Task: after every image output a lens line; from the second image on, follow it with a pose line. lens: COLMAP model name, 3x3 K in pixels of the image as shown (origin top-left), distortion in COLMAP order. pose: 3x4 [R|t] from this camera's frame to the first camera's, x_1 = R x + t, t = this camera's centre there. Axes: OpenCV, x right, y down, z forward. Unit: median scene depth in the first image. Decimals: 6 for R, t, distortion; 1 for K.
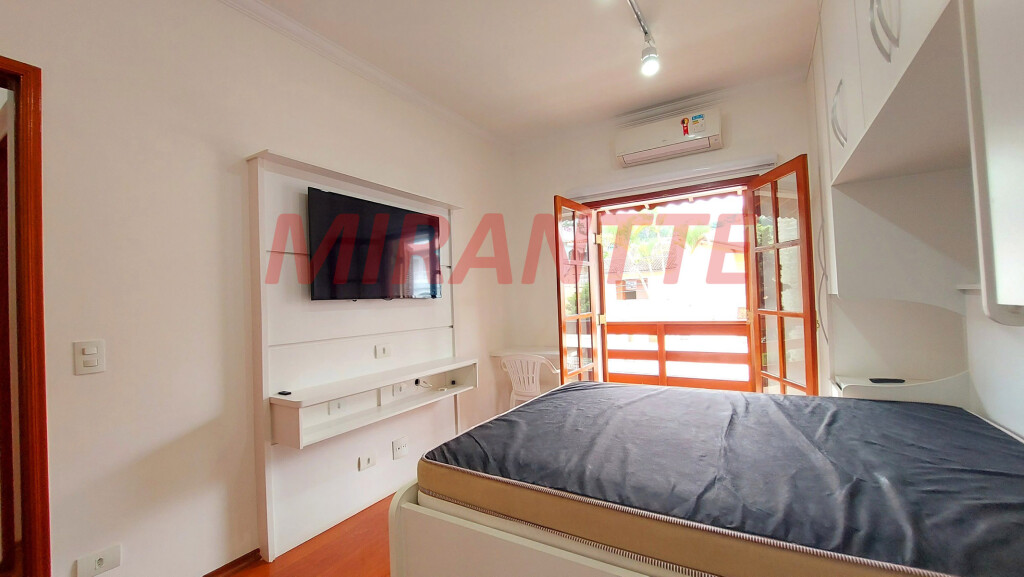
lens RADIAL K [[411.8, 0, 511.0], [0, 411.8, 285.4], [0, 0, 1]] dist [0.009451, -0.000176]
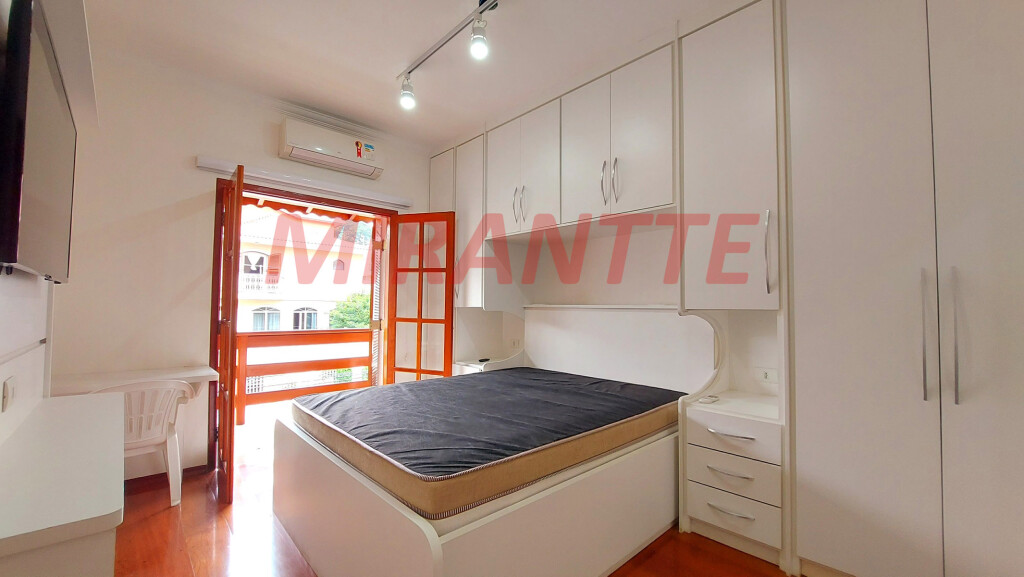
lens RADIAL K [[411.8, 0, 508.0], [0, 411.8, 292.1], [0, 0, 1]] dist [0.009451, -0.000176]
pose [[0.271155, 0.078963, 0.959291, -0.712200], [-0.051759, 0.996383, -0.067386, 0.064218], [-0.961143, -0.031380, 0.274262, 0.456249]]
